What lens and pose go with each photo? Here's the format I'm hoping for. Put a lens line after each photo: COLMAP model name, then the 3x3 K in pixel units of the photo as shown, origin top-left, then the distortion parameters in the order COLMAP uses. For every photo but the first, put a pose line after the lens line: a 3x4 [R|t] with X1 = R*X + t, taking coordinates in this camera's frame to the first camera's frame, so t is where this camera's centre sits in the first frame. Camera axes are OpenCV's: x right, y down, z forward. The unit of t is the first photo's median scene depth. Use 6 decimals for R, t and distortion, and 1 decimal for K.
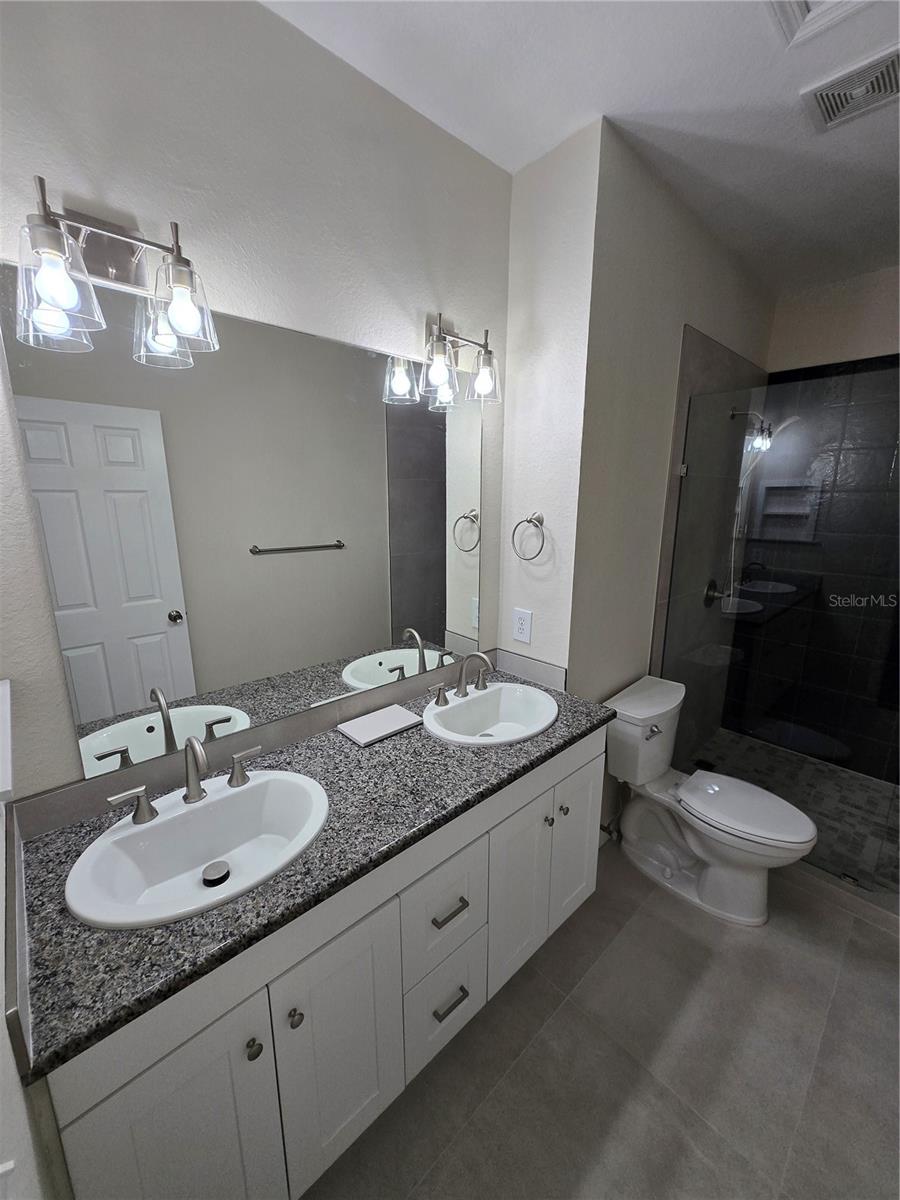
lens RADIAL K [[474.3, 0, 457.4], [0, 474.3, 600.5], [0, 0, 1]] dist [0.003152, -0.000417]
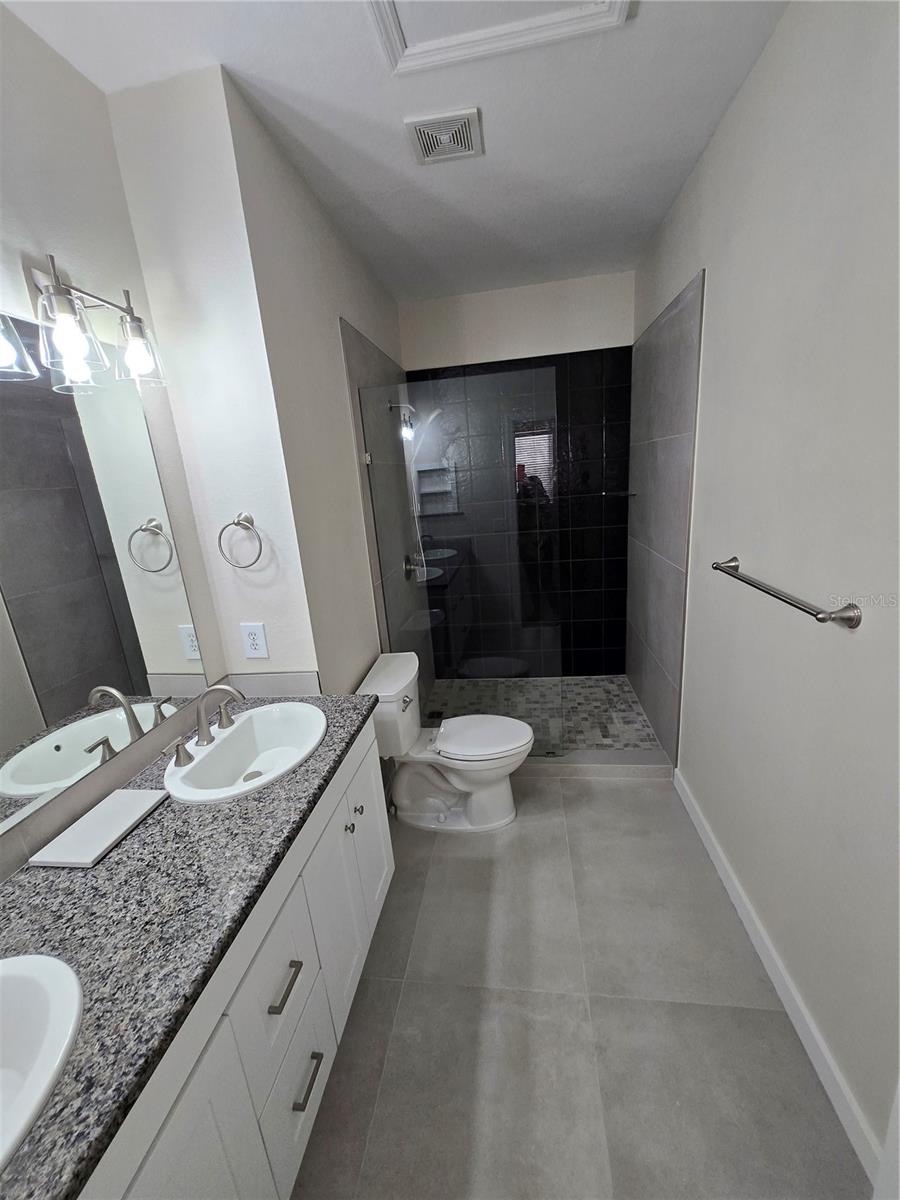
lens RADIAL K [[471.8, 0, 457.1], [0, 471.8, 601.5], [0, 0, 1]] dist [0.001677, 0.000771]
pose [[0.768915, -0.227651, 0.597448, -0.091648], [0.217941, 0.971821, 0.089812, -0.017309], [-0.601058, 0.061151, 0.796862, 0.069620]]
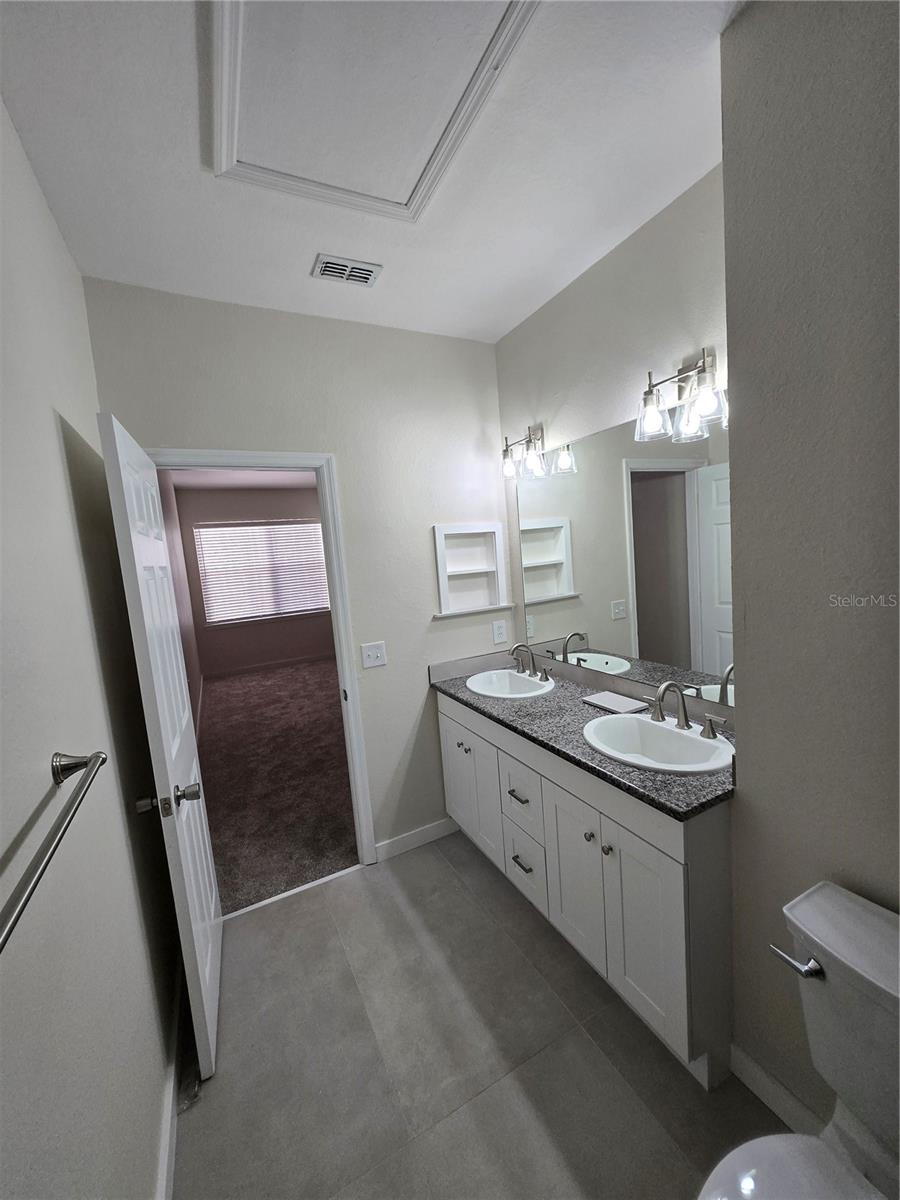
lens RADIAL K [[474.3, 0, 457.4], [0, 474.3, 600.5], [0, 0, 1]] dist [0.003152, -0.000417]
pose [[-0.265410, 0.129123, -0.955450, 1.067950], [-0.138218, 0.975659, 0.170250, -0.164376], [0.954177, 0.177246, -0.241103, 0.776614]]
